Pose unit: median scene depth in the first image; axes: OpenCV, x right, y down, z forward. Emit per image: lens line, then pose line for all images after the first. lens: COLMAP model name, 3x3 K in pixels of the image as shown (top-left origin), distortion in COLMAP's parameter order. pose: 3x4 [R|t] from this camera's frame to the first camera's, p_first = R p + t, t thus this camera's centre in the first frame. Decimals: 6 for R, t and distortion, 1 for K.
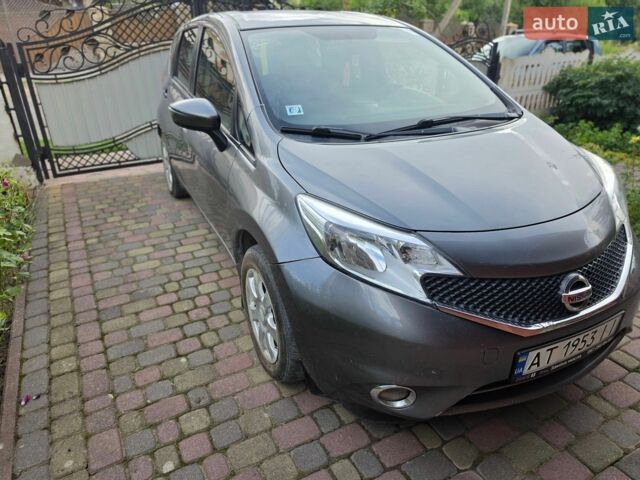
lens RADIAL K [[439.6, 0, 314.1], [0, 439.6, 240.2], [0, 0, 1]] dist [0.023694, -0.037381]
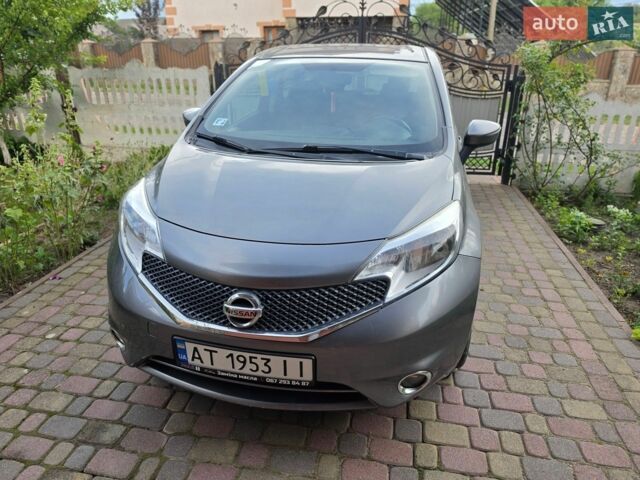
lens RADIAL K [[439.6, 0, 324.8], [0, 439.6, 239.4], [0, 0, 1]] dist [0.023694, -0.037381]
pose [[0.796587, 0.248965, -0.550877, 0.890485], [-0.279006, 0.959810, 0.030327, -0.088581], [0.536288, 0.129540, 0.834035, 0.144694]]
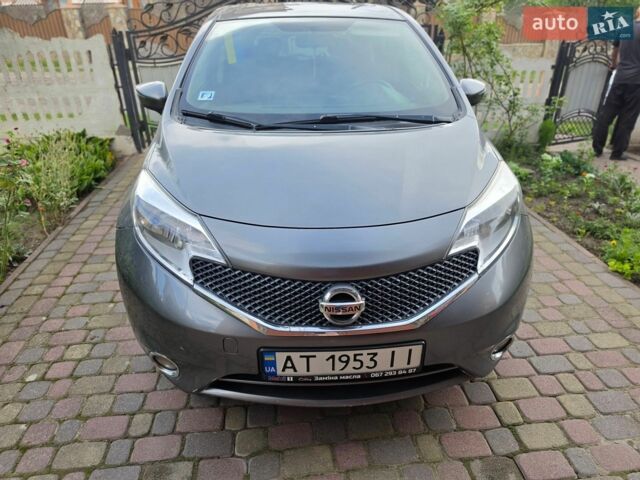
lens RADIAL K [[439.6, 0, 324.5], [0, 439.6, 248.0], [0, 0, 1]] dist [0.023694, -0.037381]
pose [[0.933069, 0.167315, -0.318414, 0.578423], [-0.158497, 0.985903, 0.053604, -0.031288], [0.322894, 0.000452, 0.946435, 0.070981]]
